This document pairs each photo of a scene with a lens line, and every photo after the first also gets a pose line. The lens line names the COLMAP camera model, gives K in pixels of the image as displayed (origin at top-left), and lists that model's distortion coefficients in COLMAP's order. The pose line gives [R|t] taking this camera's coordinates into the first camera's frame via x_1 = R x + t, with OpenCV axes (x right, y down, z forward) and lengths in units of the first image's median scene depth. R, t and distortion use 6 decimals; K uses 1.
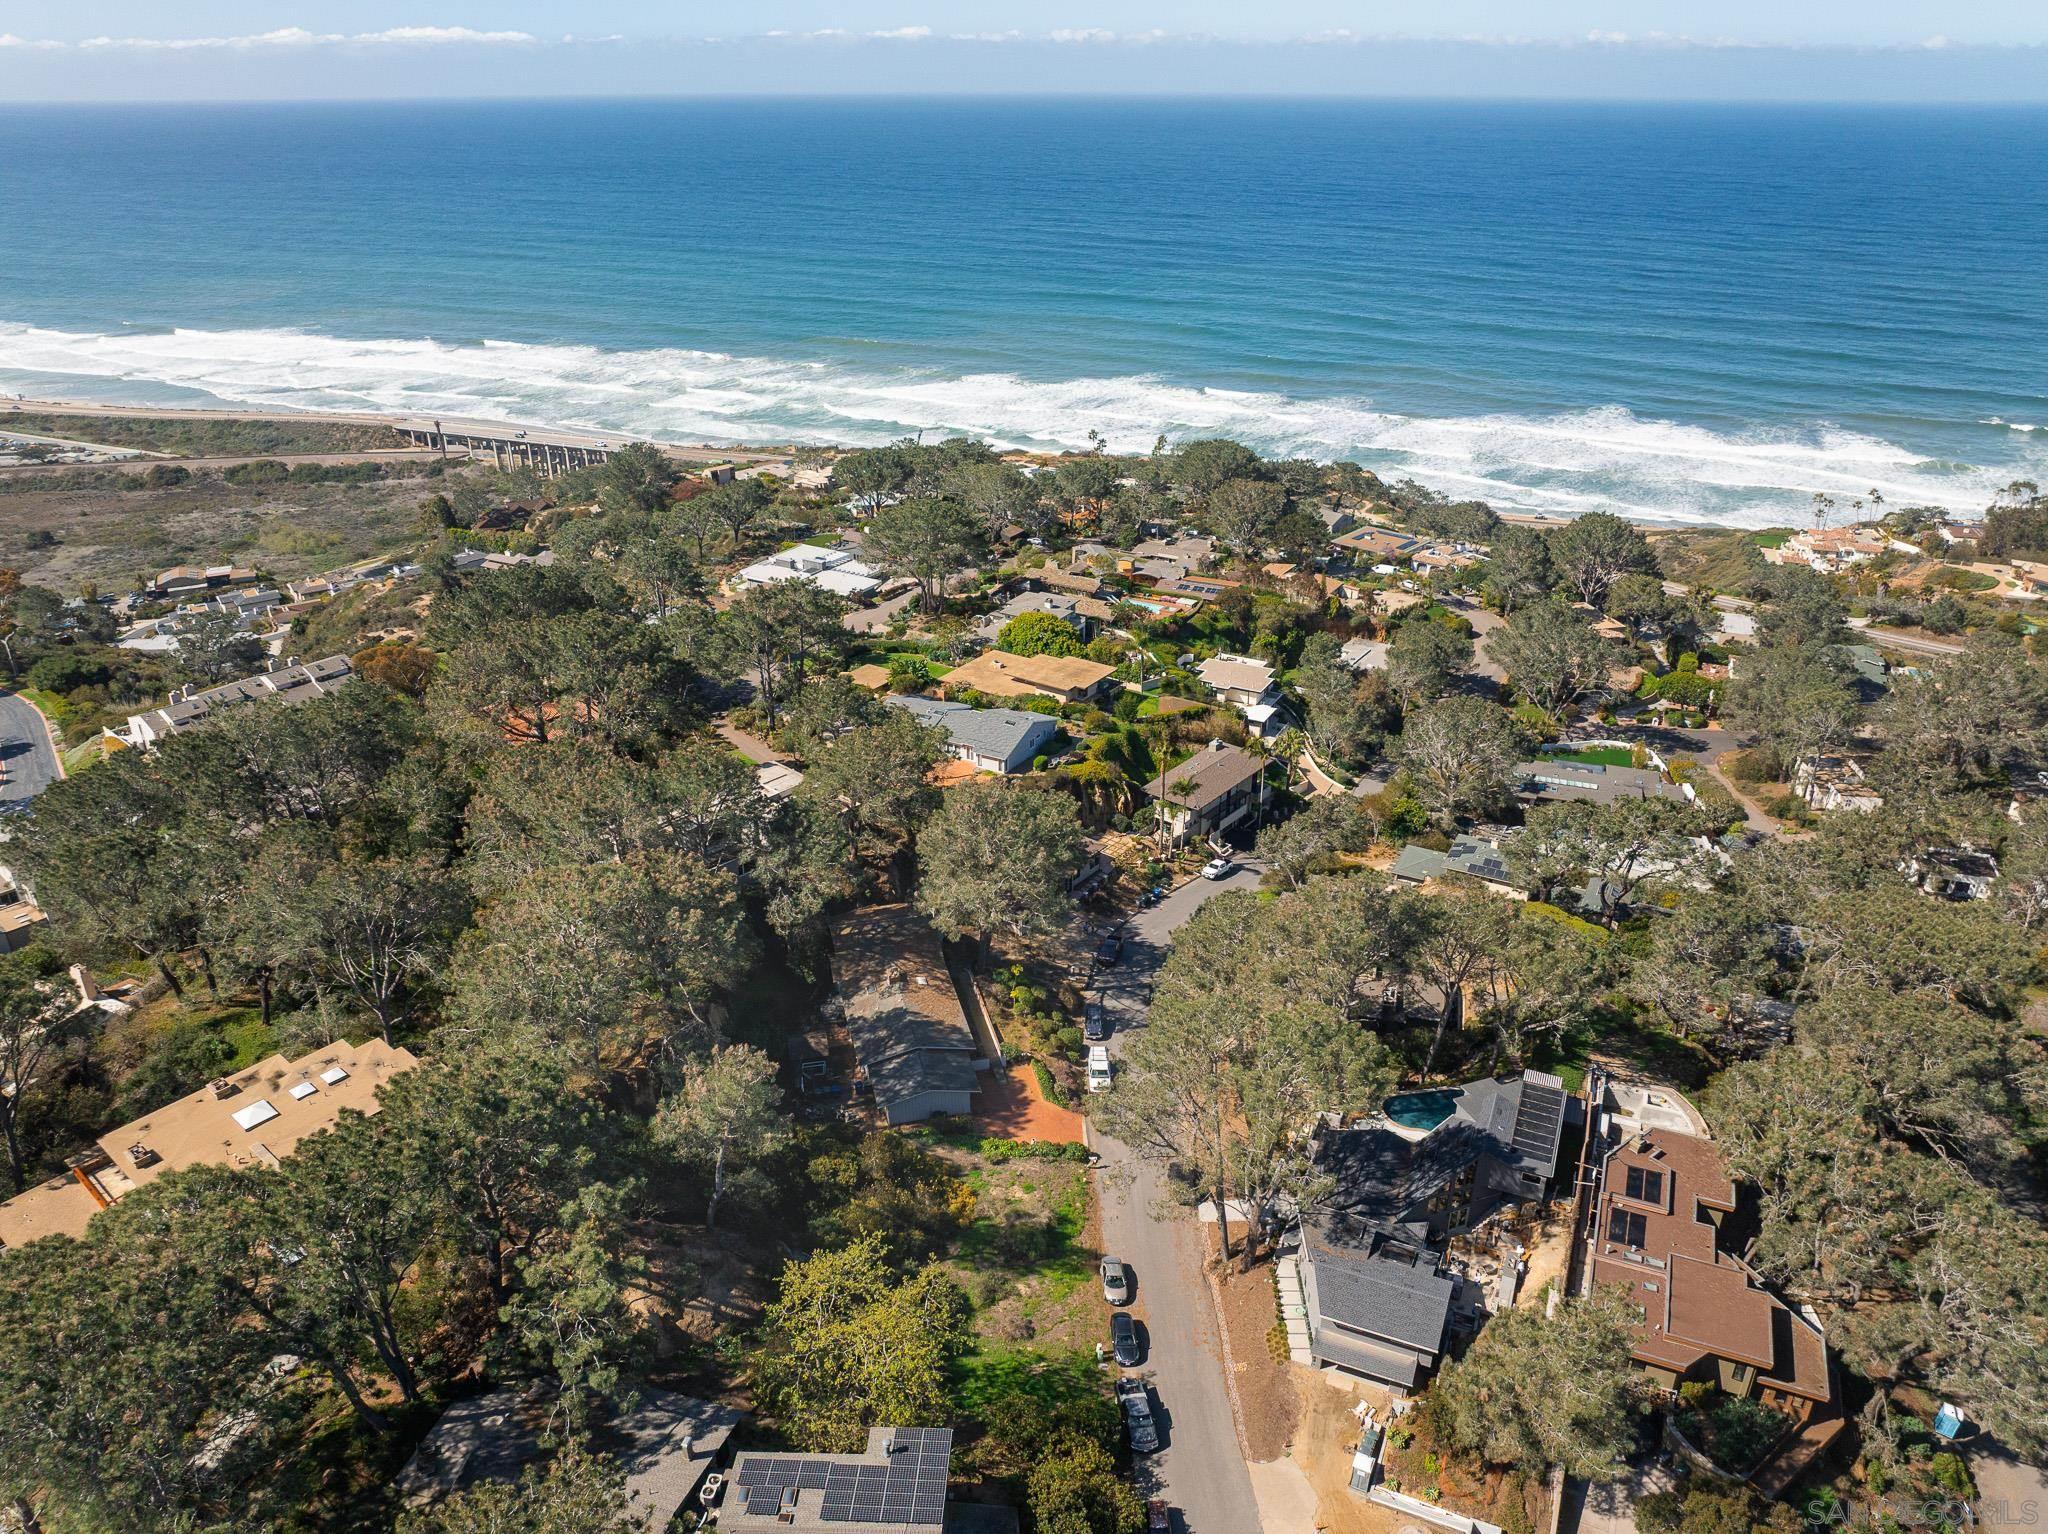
lens RADIAL K [[1448.0, 0, 1033.2], [0, 1448.0, 770.2], [0, 0, 1]] dist [-0.047778, 0.021714]
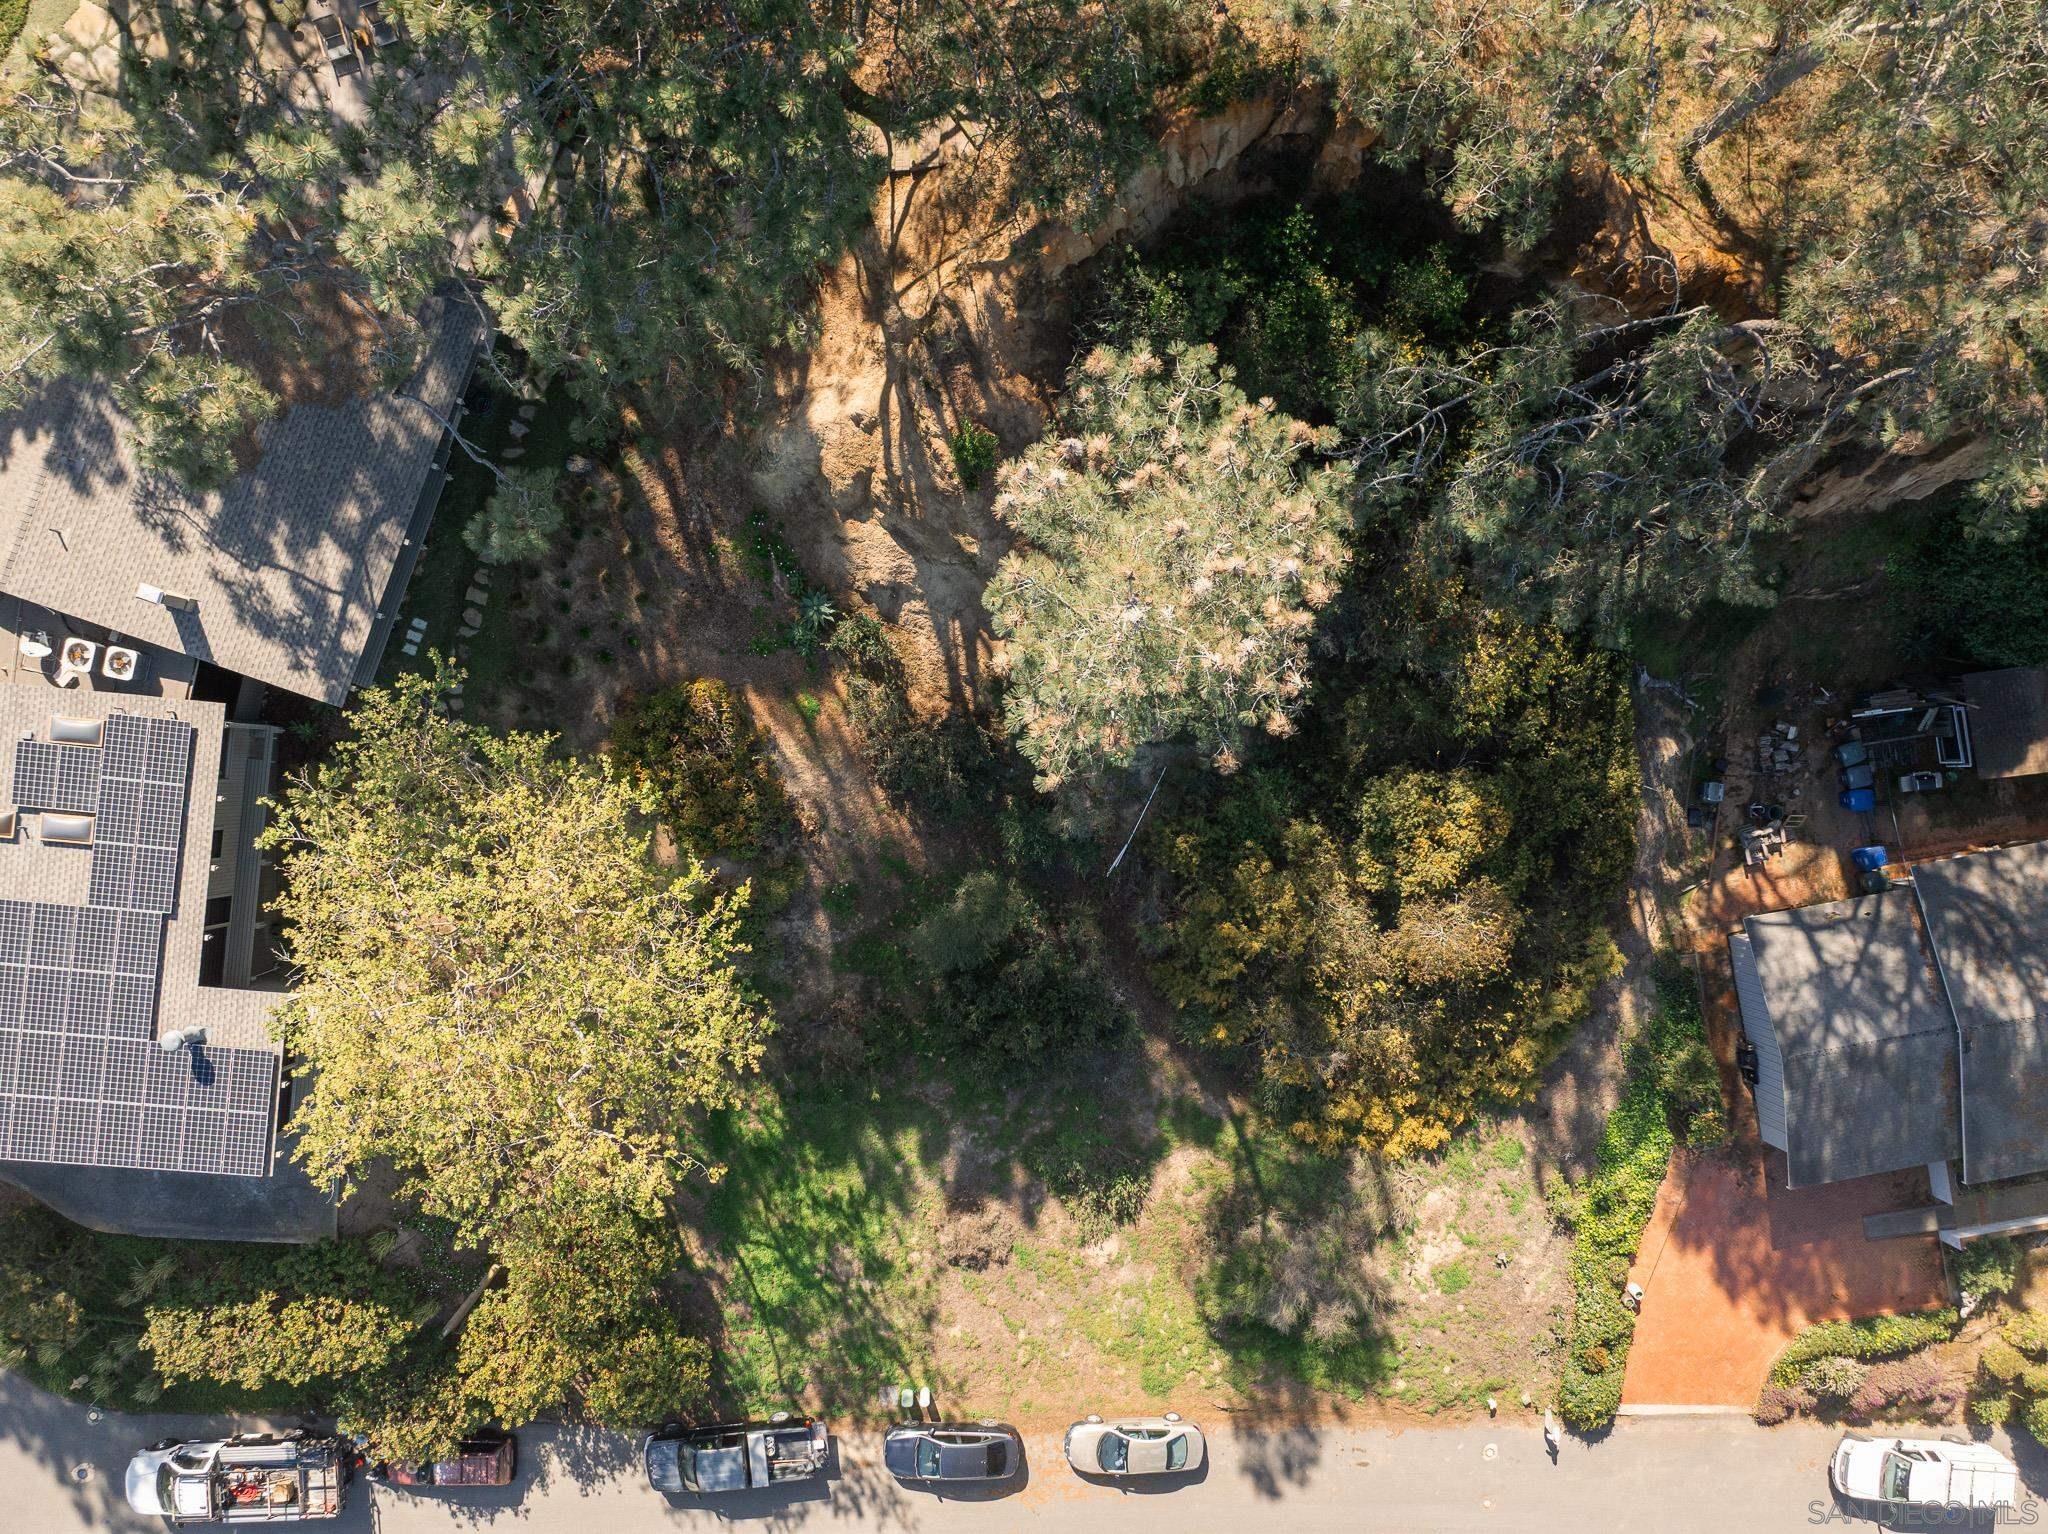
lens RADIAL K [[1448.0, 0, 1028.1], [0, 1448.0, 733.0], [0, 0, 1]] dist [-0.047778, 0.021714]
pose [[-0.080950, 0.996508, -0.020450, -0.059673], [-0.435754, -0.016930, 0.899906, -0.011609], [0.896418, 0.081759, 0.435603, 0.294737]]
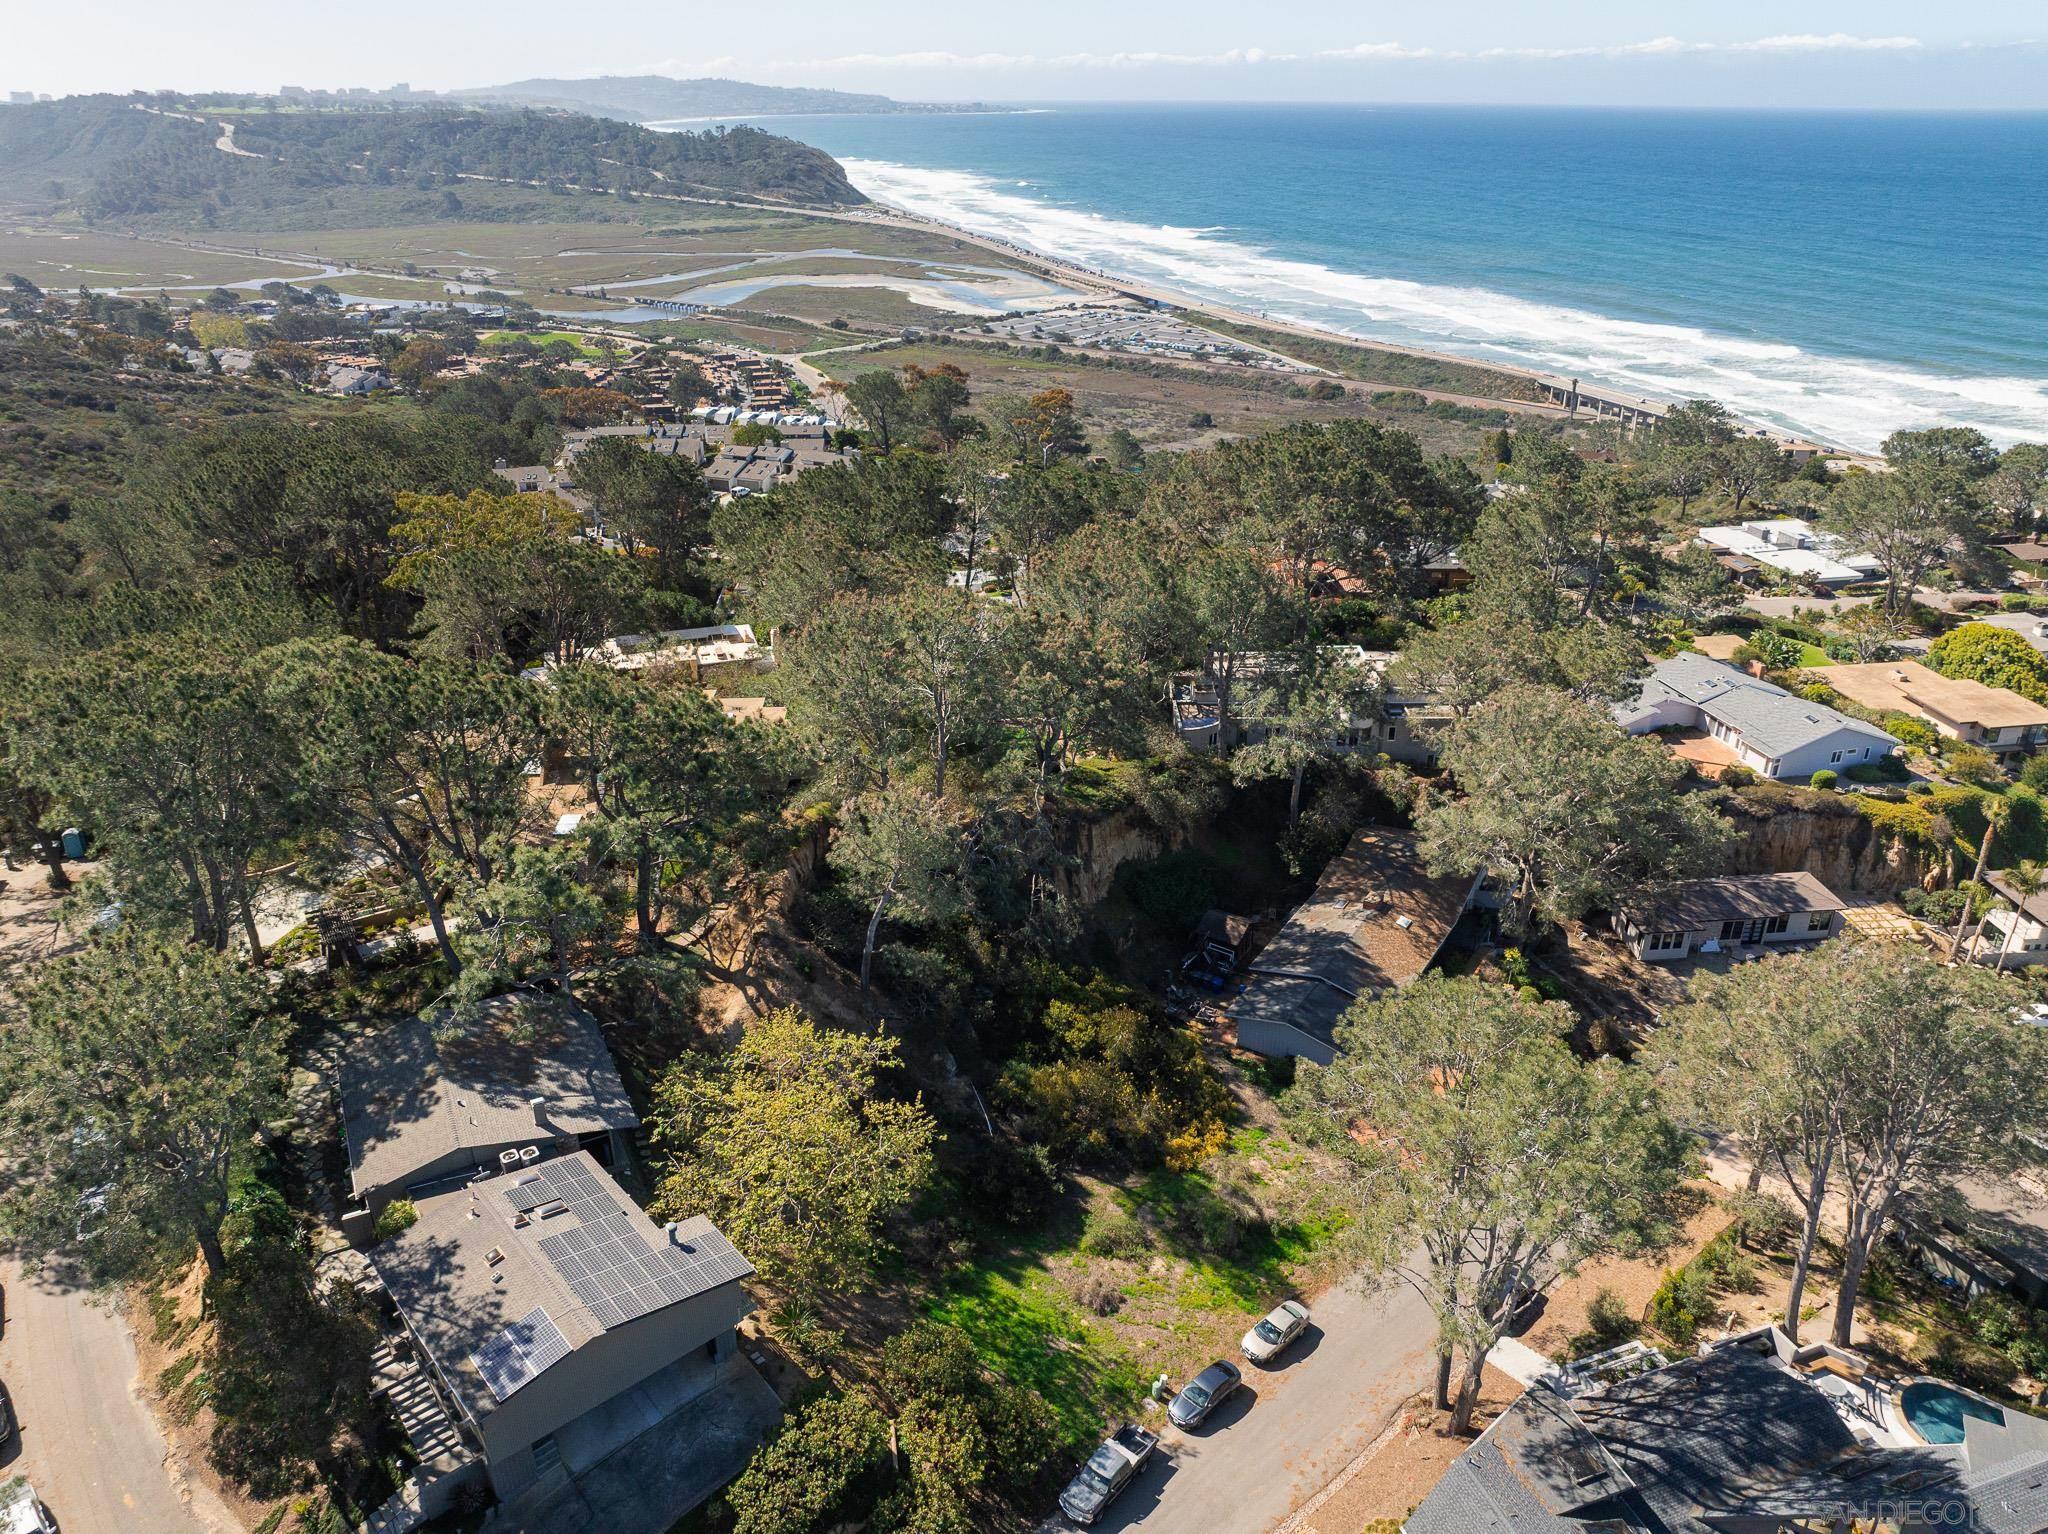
lens RADIAL K [[1448.0, 0, 1032.0], [0, 1448.0, 757.5], [0, 0, 1]] dist [-0.047778, 0.021714]
pose [[0.680148, 0.305959, -0.666174, 0.137839], [-0.316205, 0.942299, 0.109939, 0.020659], [0.661372, 0.135872, 0.737649, 0.144612]]
